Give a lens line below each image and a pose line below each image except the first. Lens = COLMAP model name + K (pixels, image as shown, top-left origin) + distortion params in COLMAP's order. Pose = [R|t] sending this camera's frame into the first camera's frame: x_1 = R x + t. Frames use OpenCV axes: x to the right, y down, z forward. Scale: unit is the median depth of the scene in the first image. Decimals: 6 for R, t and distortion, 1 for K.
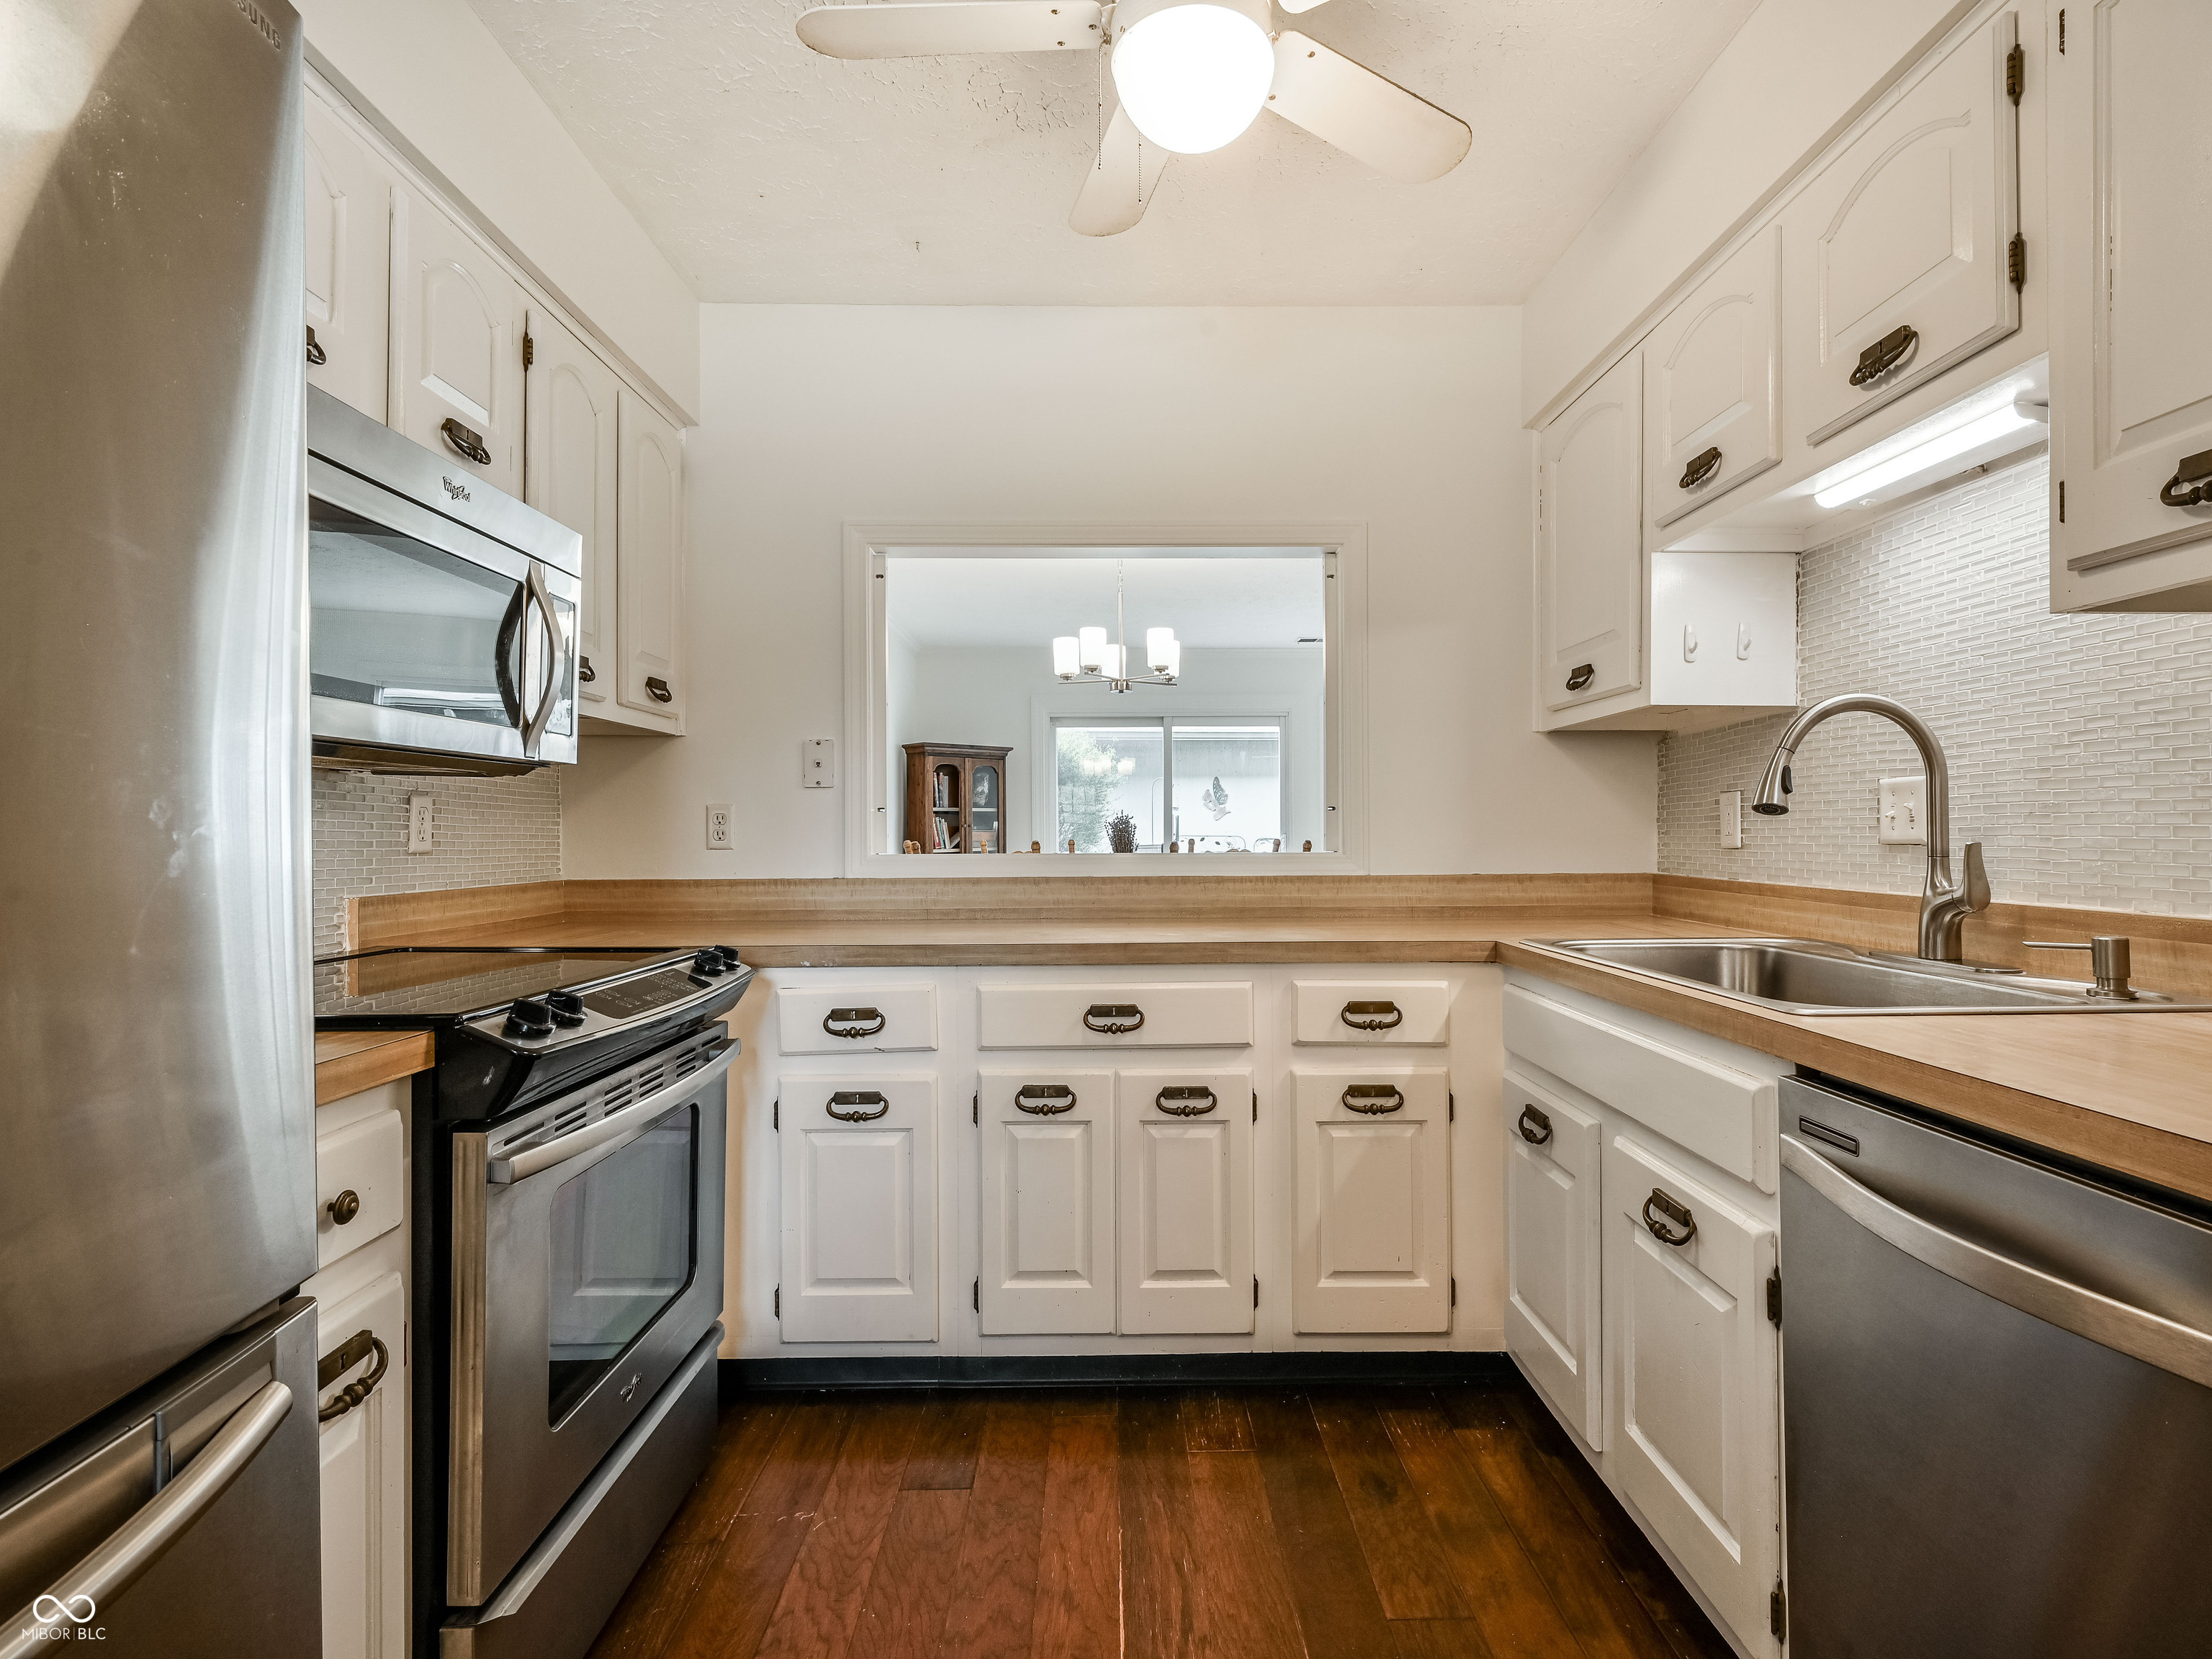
lens RADIAL K [[1101.3, 0, 1106.0], [0, 1101.3, 829.5], [0, 0, 1]] dist [0.001030, 0.000113]
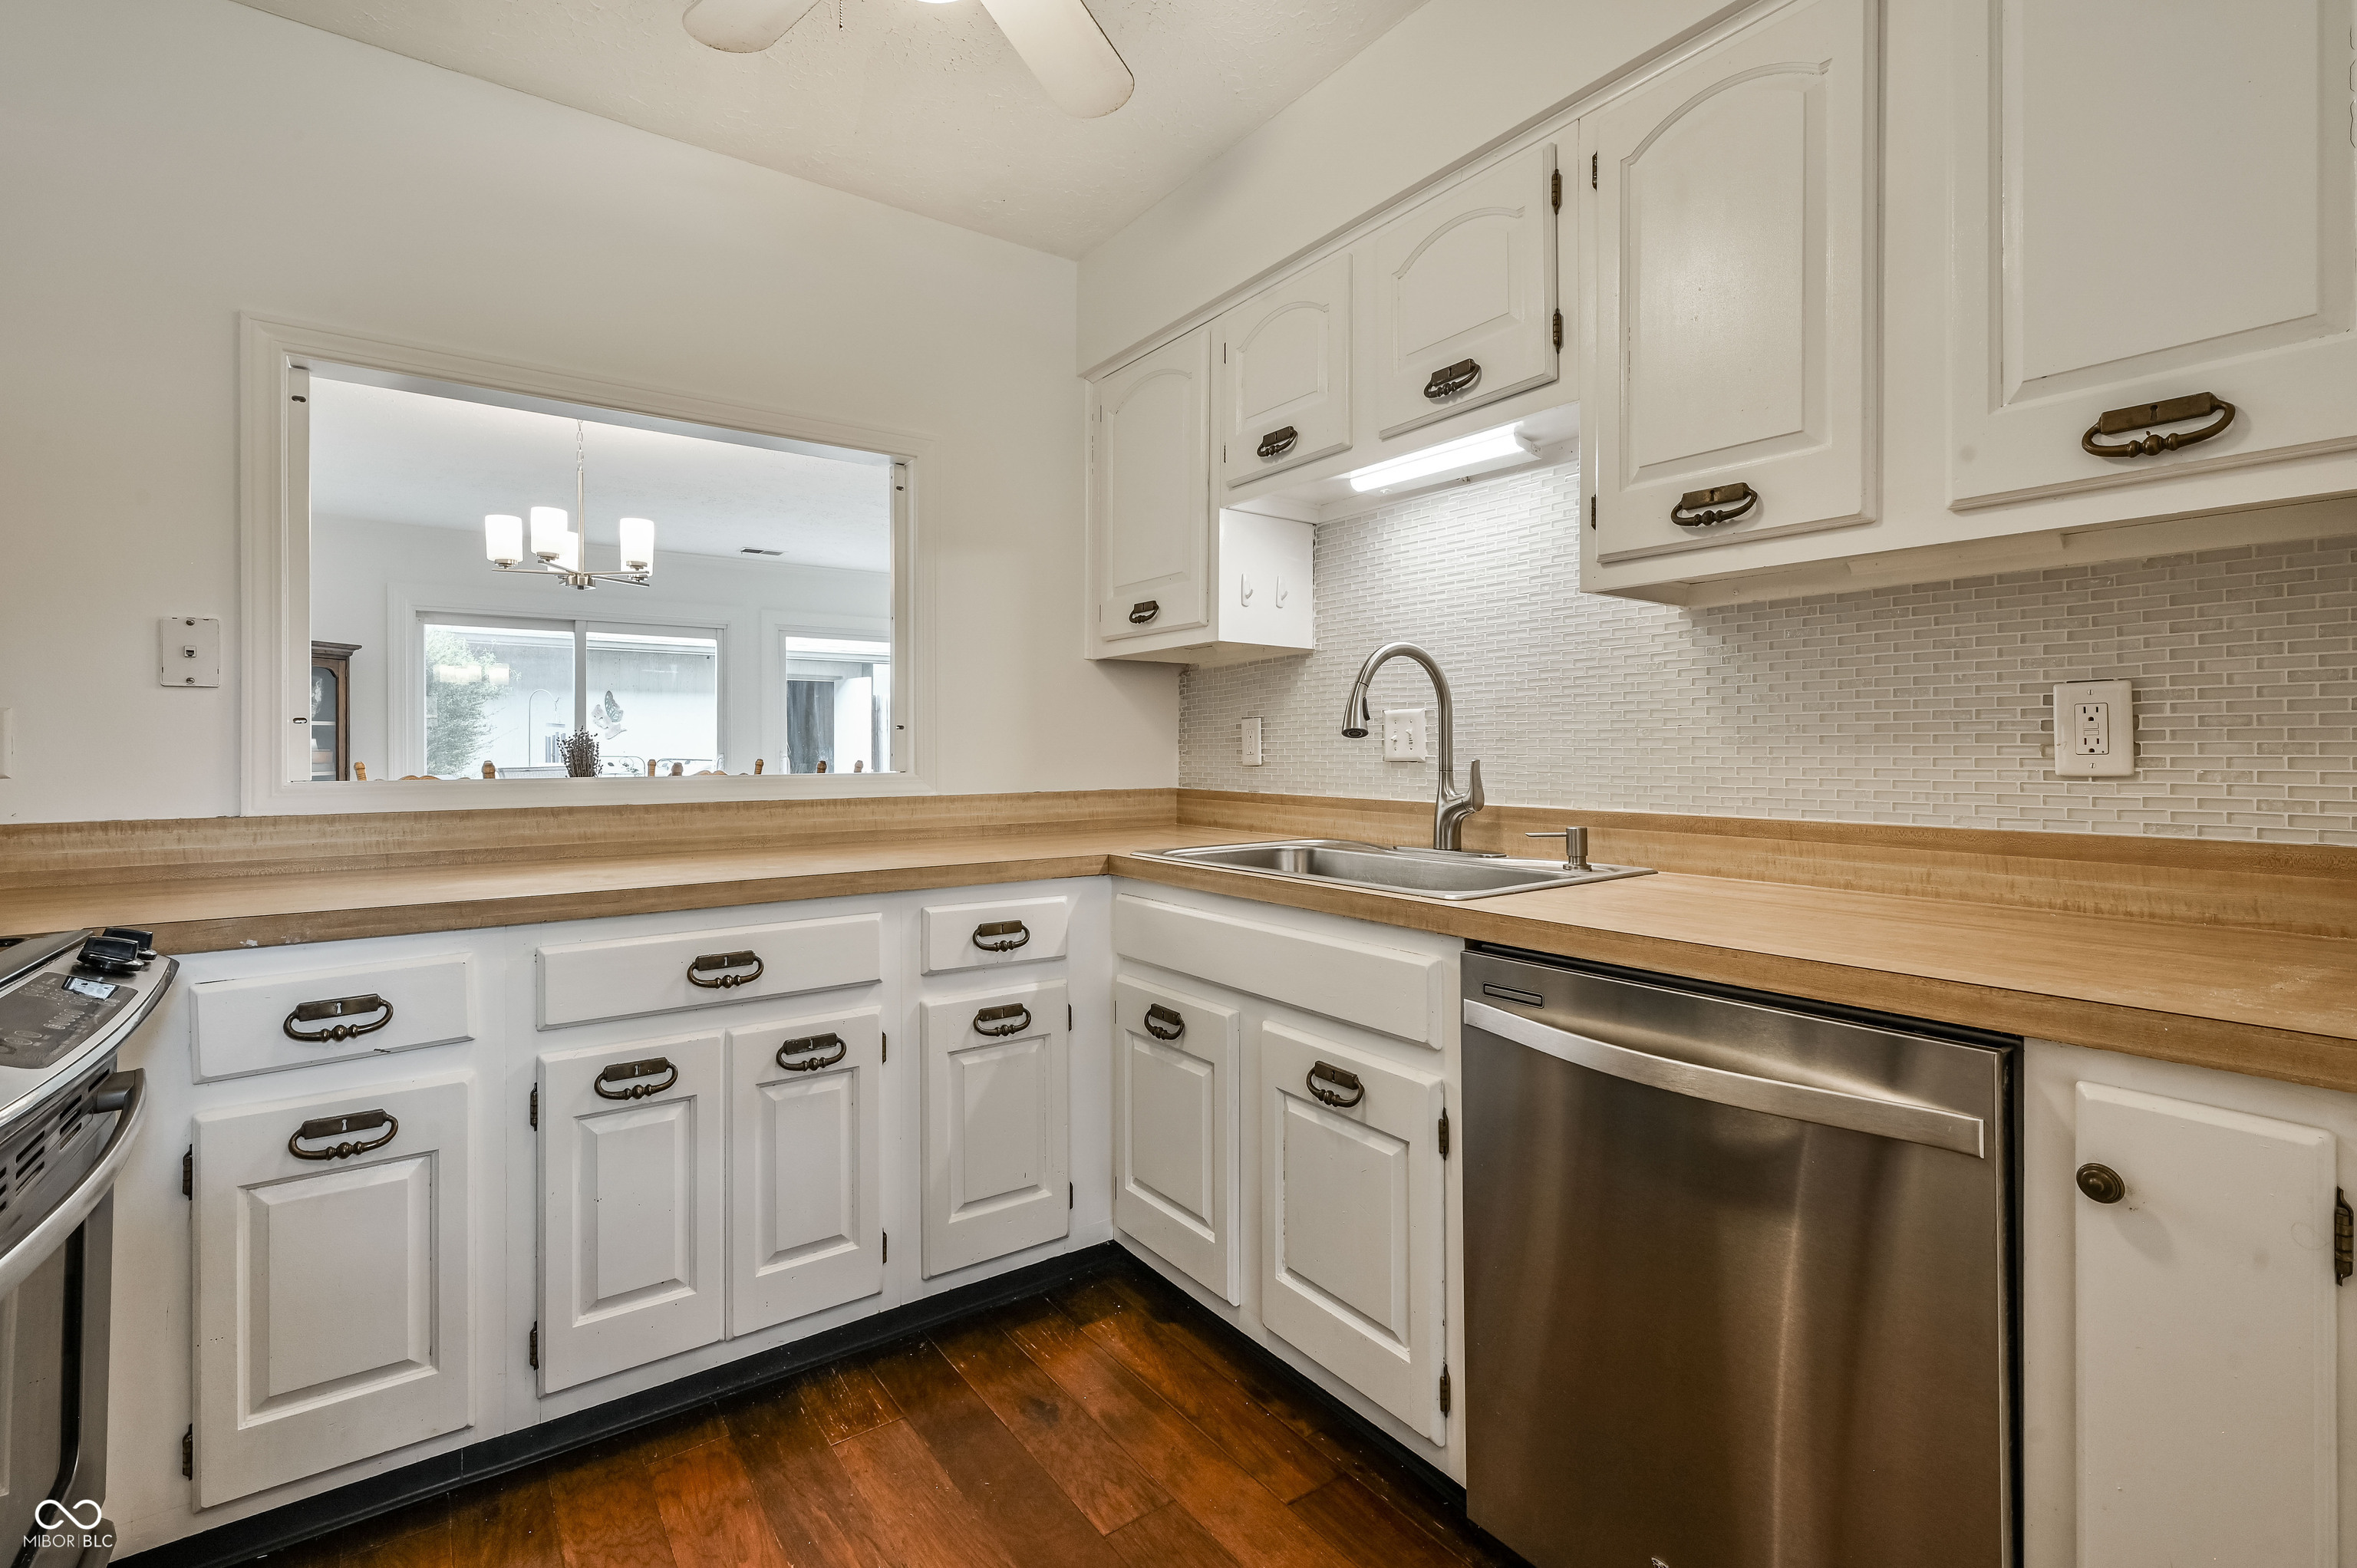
lens RADIAL K [[1065.3, 0, 1173.6], [0, 1065.3, 747.5], [0, 0, 1]] dist [0.000095, 0.000216]
pose [[0.815003, 0.002954, 0.579449, -0.188041], [-0.001749, 0.999995, -0.002639, 0.000806], [-0.579454, 0.001137, 0.815004, 0.125690]]
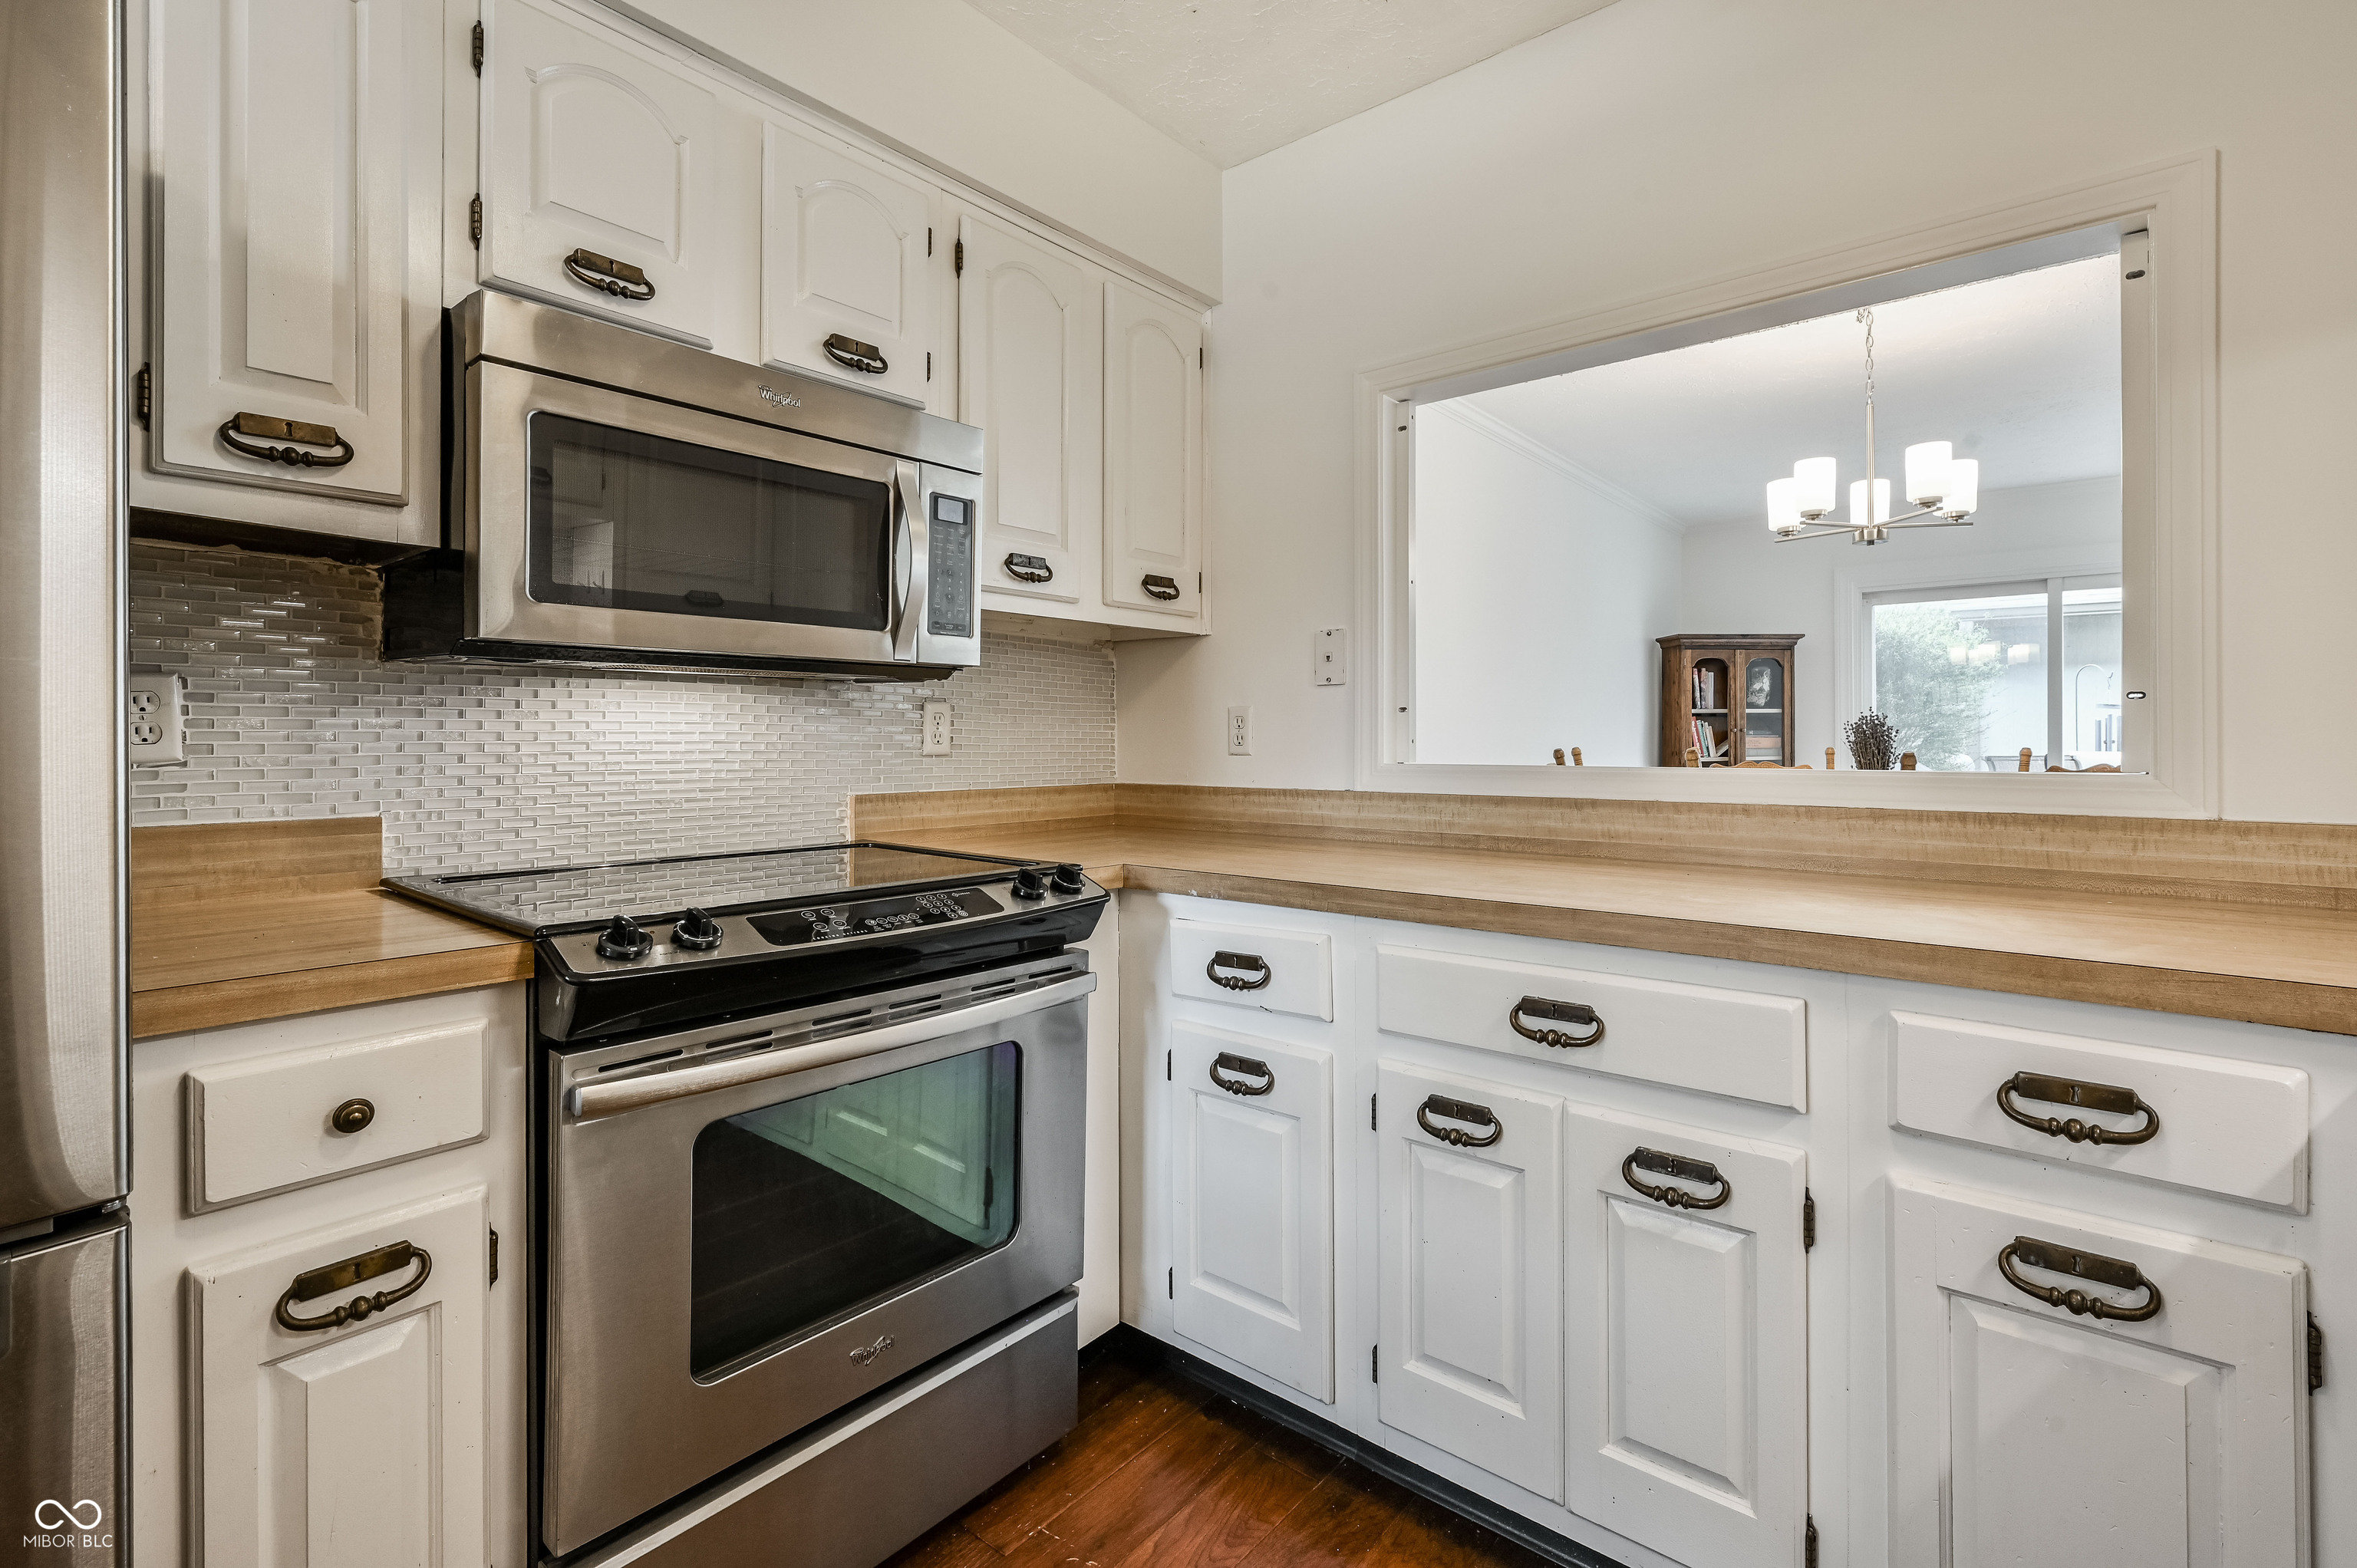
lens RADIAL K [[1052.9, 0, 1177.8], [0, 1052.9, 738.7], [0, 0, 1]] dist [0.001575, 0.000220]
pose [[0.762869, 0.002614, -0.646548, 0.237694], [-0.000422, 0.999994, 0.003545, 0.001449], [0.646553, -0.002432, 0.762865, 0.377837]]
